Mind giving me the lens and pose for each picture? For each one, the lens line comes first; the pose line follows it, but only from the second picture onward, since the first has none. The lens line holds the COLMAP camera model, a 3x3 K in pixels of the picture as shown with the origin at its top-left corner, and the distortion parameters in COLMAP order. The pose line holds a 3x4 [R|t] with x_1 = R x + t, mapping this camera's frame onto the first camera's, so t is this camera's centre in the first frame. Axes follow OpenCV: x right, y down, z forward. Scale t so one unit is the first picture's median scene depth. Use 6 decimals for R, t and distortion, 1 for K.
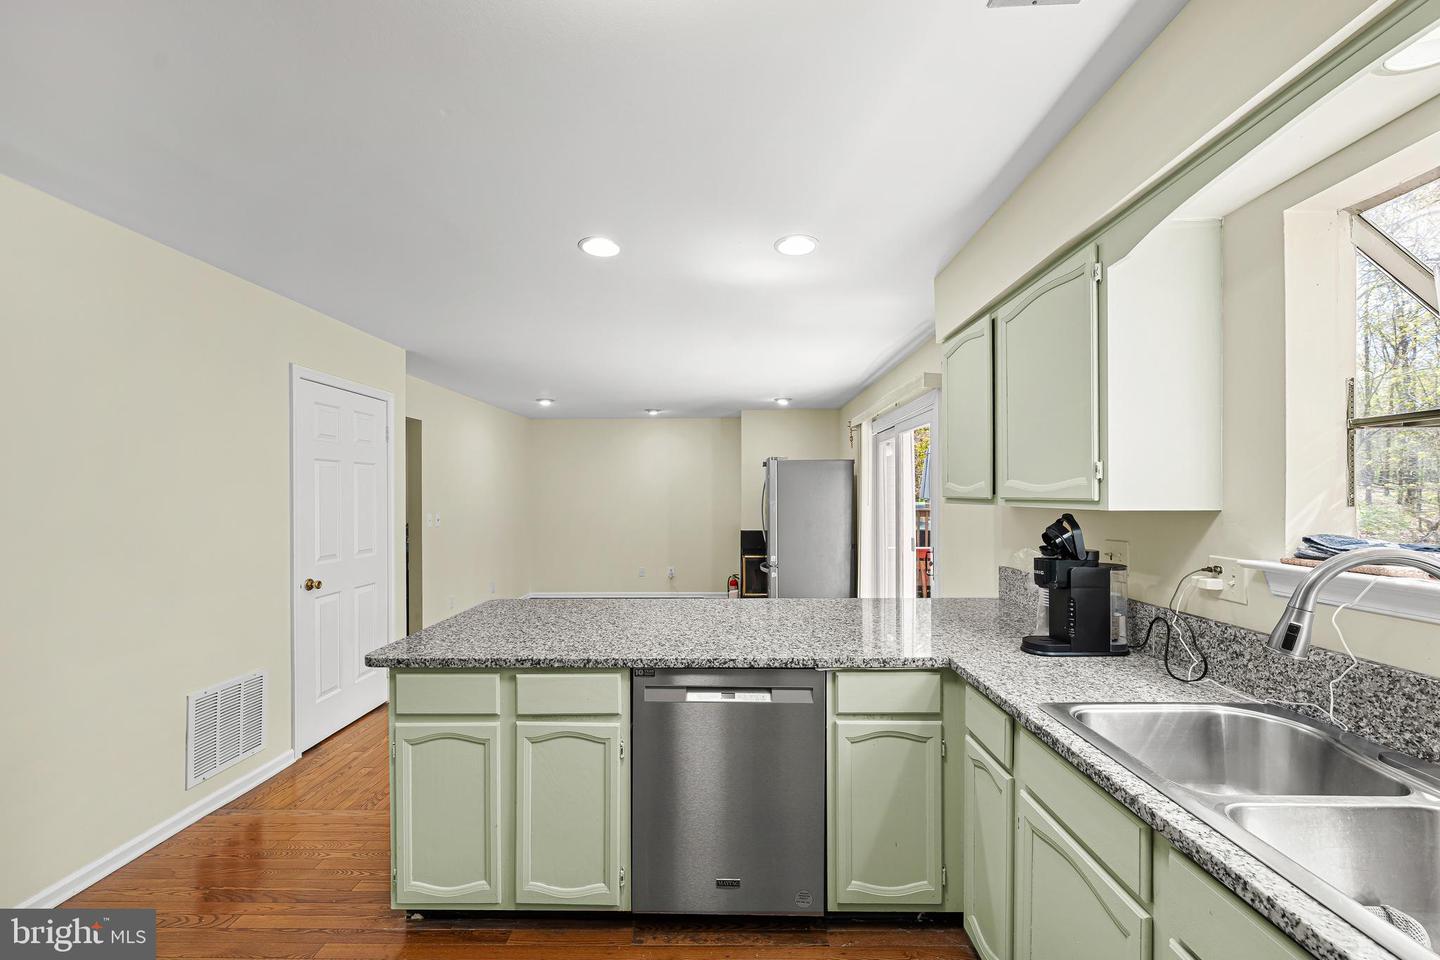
lens RADIAL K [[559.5, 0, 720.3], [0, 559.5, 489.1], [0, 0, 1]] dist [-0.001795, 0.000001]
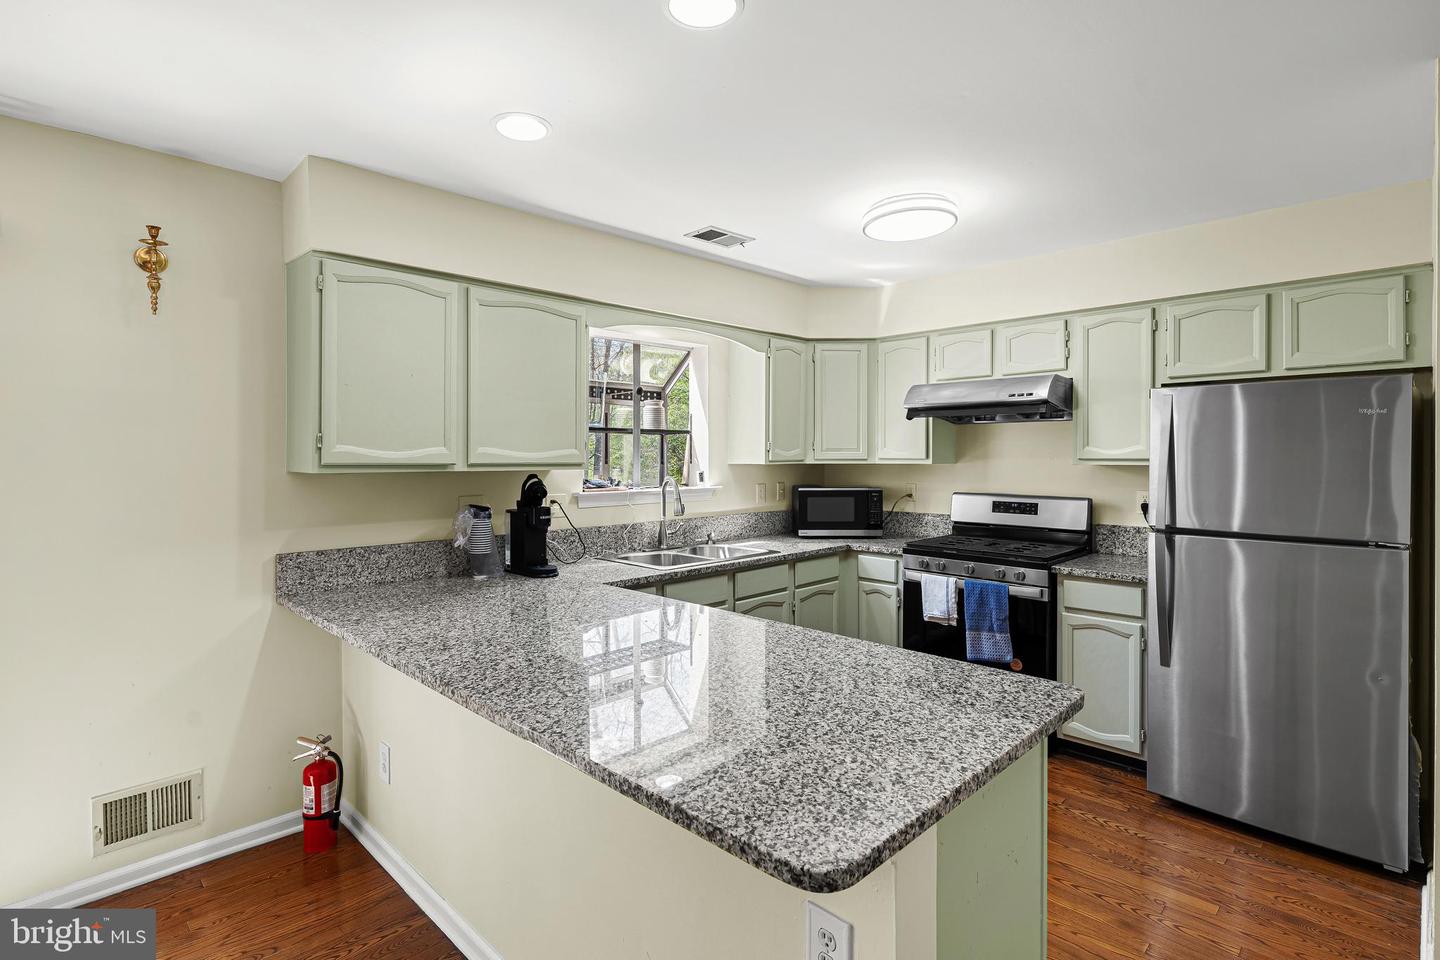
lens RADIAL K [[704.9, 0, 716.8], [0, 704.9, 461.1], [0, 0, 1]] dist [-0.003461, 0.000367]
pose [[-0.724362, 0.000266, 0.689420, -0.890366], [-0.002690, 0.999991, -0.003213, 0.015672], [-0.689414, -0.004182, -0.724355, 1.910257]]
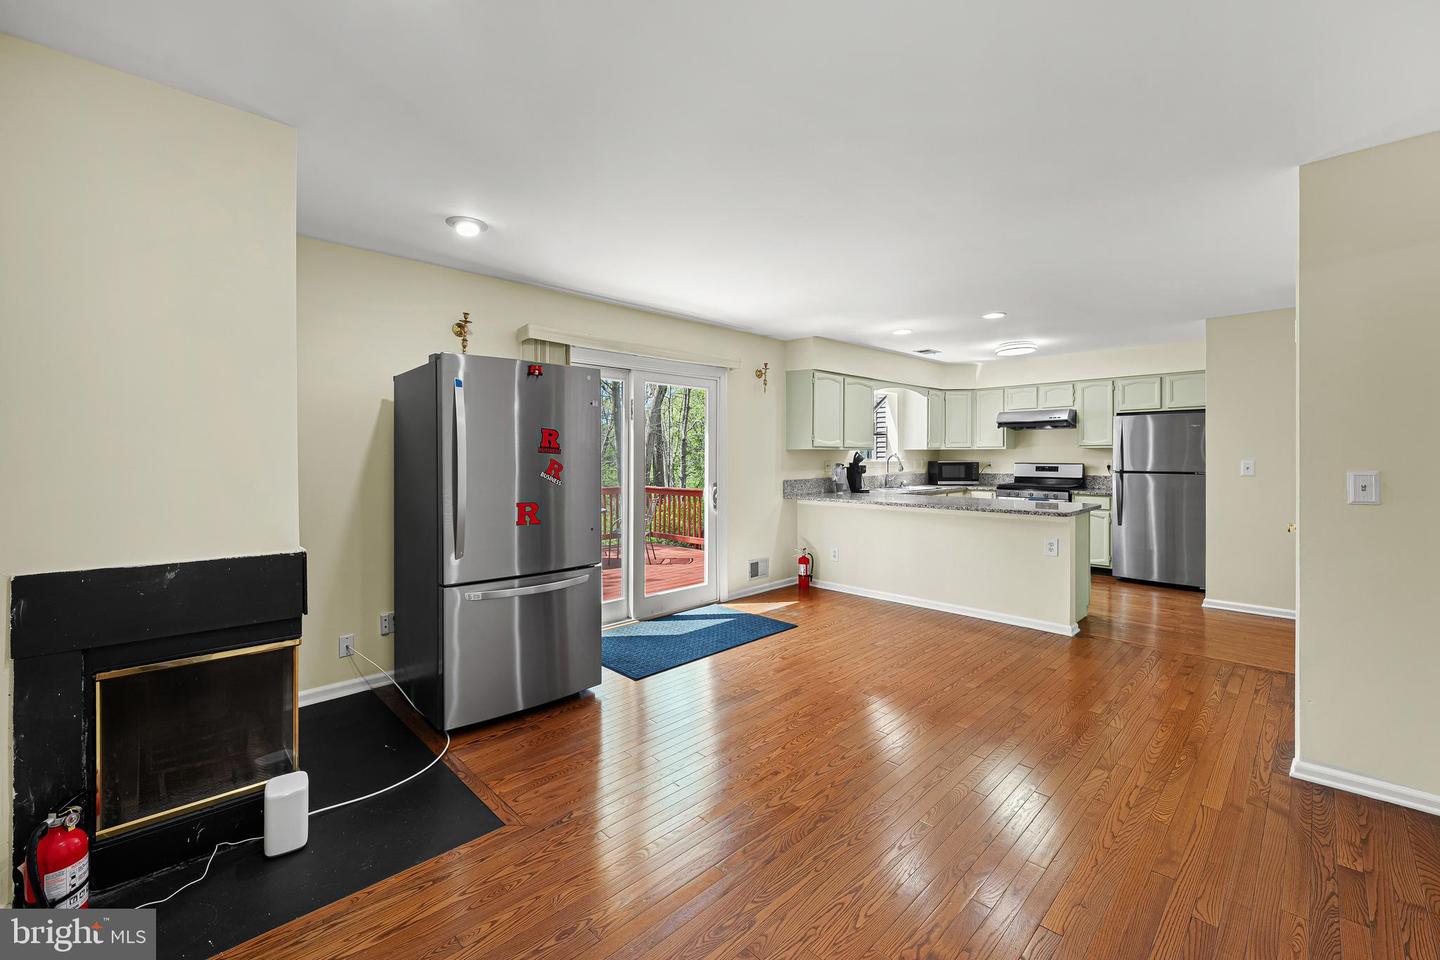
lens RADIAL K [[590.5, 0, 717.6], [0, 590.5, 457.2], [0, 0, 1]] dist [-0.003662, 0.000182]
pose [[-0.714709, 0.004853, 0.699405, -1.237503], [-0.000409, 0.999973, -0.007356, 0.101998], [-0.699422, -0.005543, -0.714688, 4.043617]]
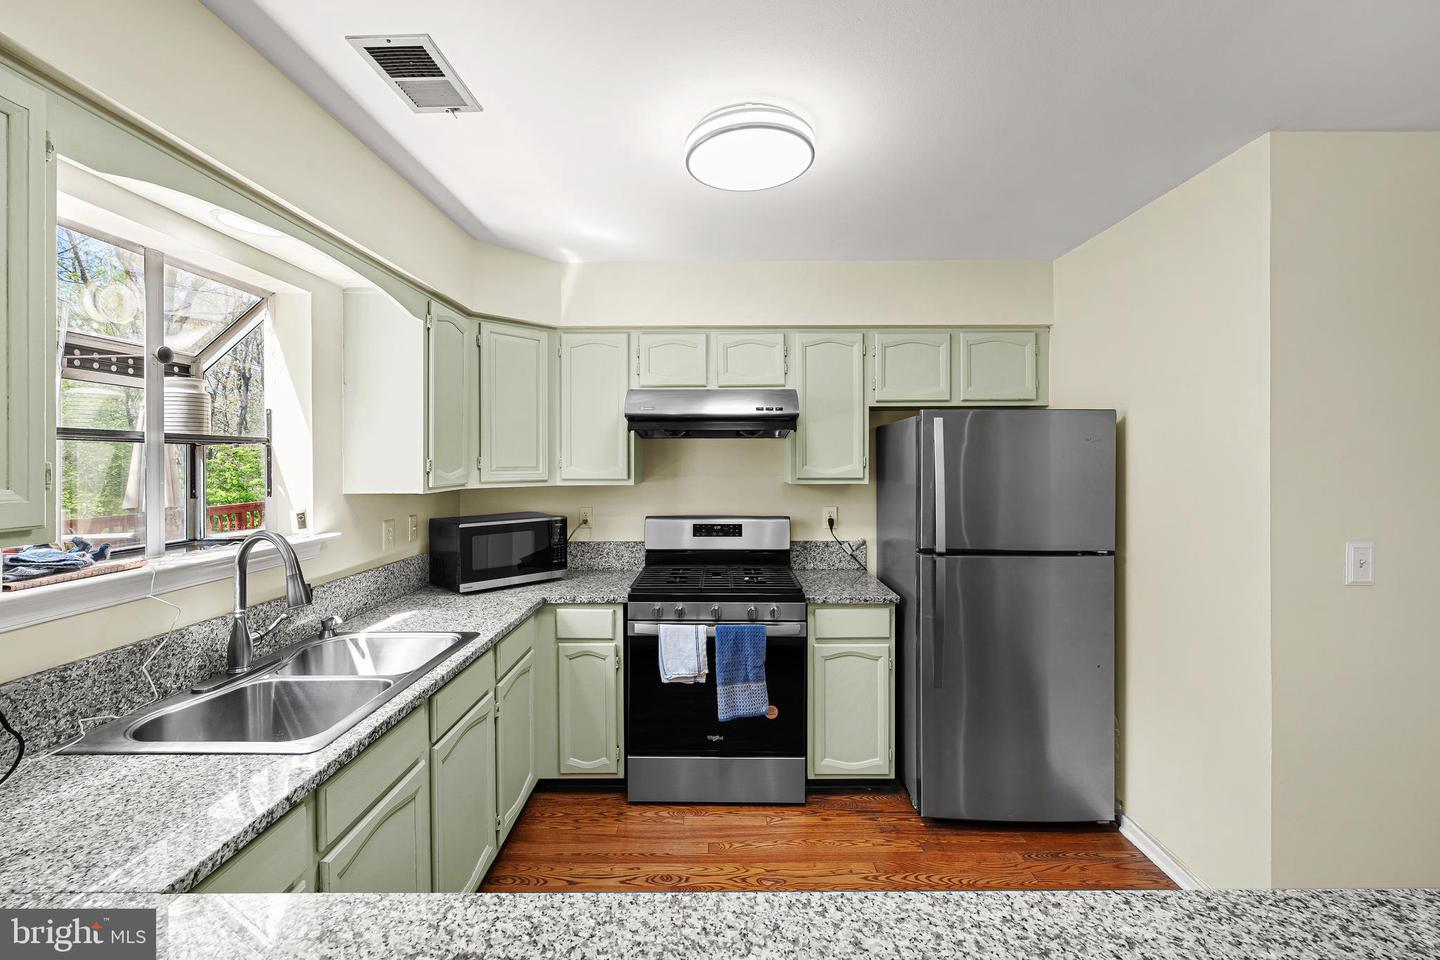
lens RADIAL K [[590.5, 0, 719.0], [0, 590.5, 461.9], [0, 0, 1]] dist [-0.003662, 0.000182]
pose [[-0.999743, 0.008596, -0.020995, -0.025559], [0.008763, 0.999931, -0.007876, -0.032768], [0.020926, -0.008058, -0.999749, 1.396397]]
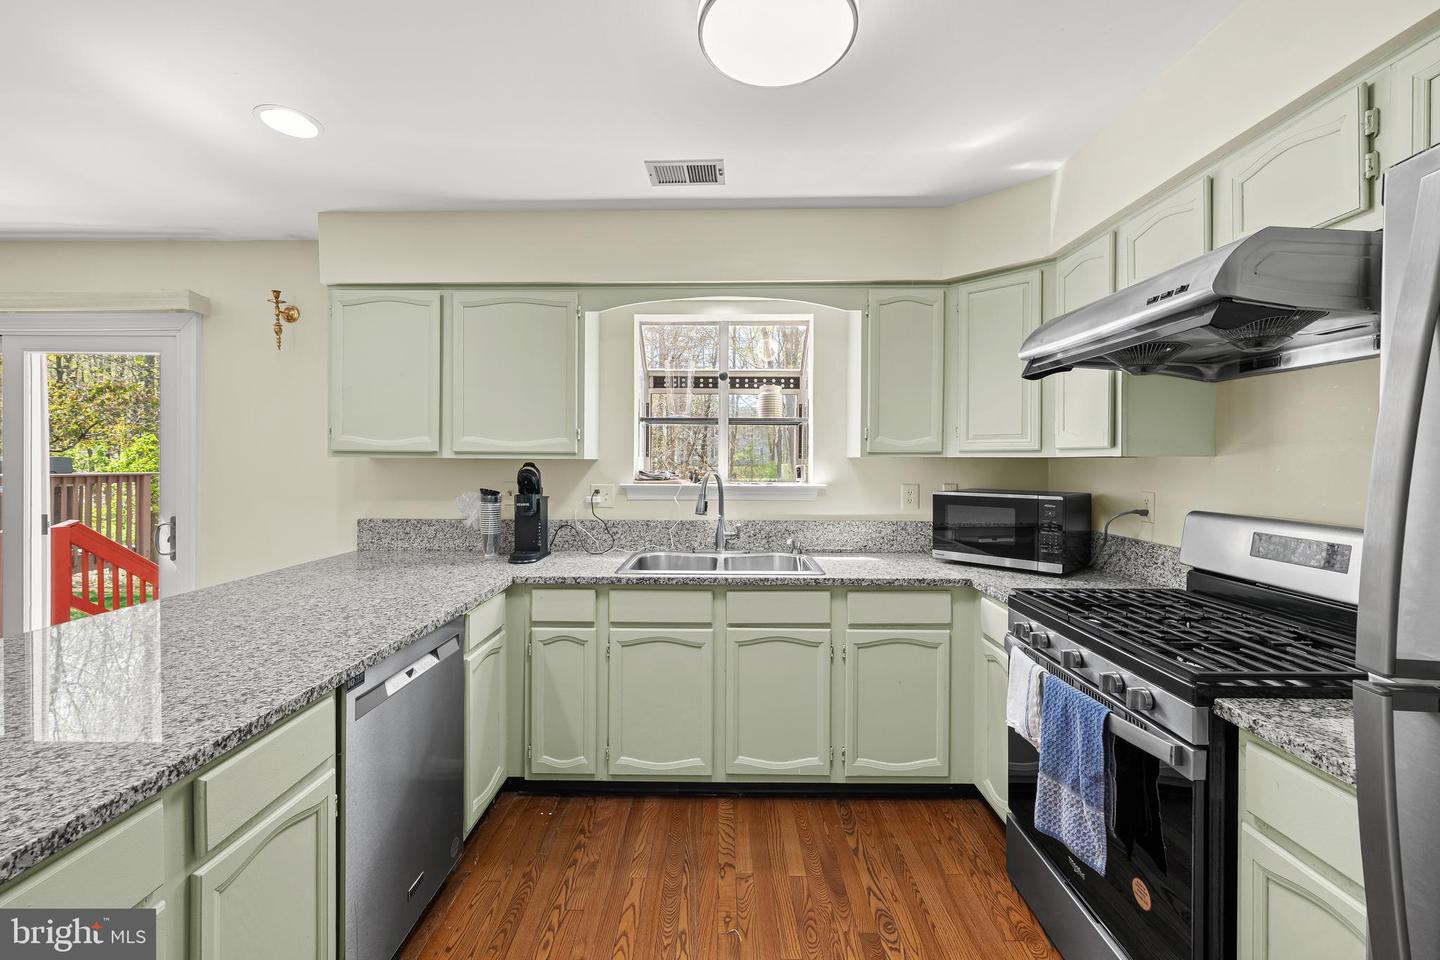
lens RADIAL K [[590.5, 0, 723.7], [0, 590.5, 460.8], [0, 0, 1]] dist [-0.003662, 0.000182]
pose [[-0.014608, 0.002750, 0.999890, -0.876563], [-0.013371, 0.999906, -0.002945, 0.036460], [-0.999804, -0.013413, -0.014570, 0.516917]]
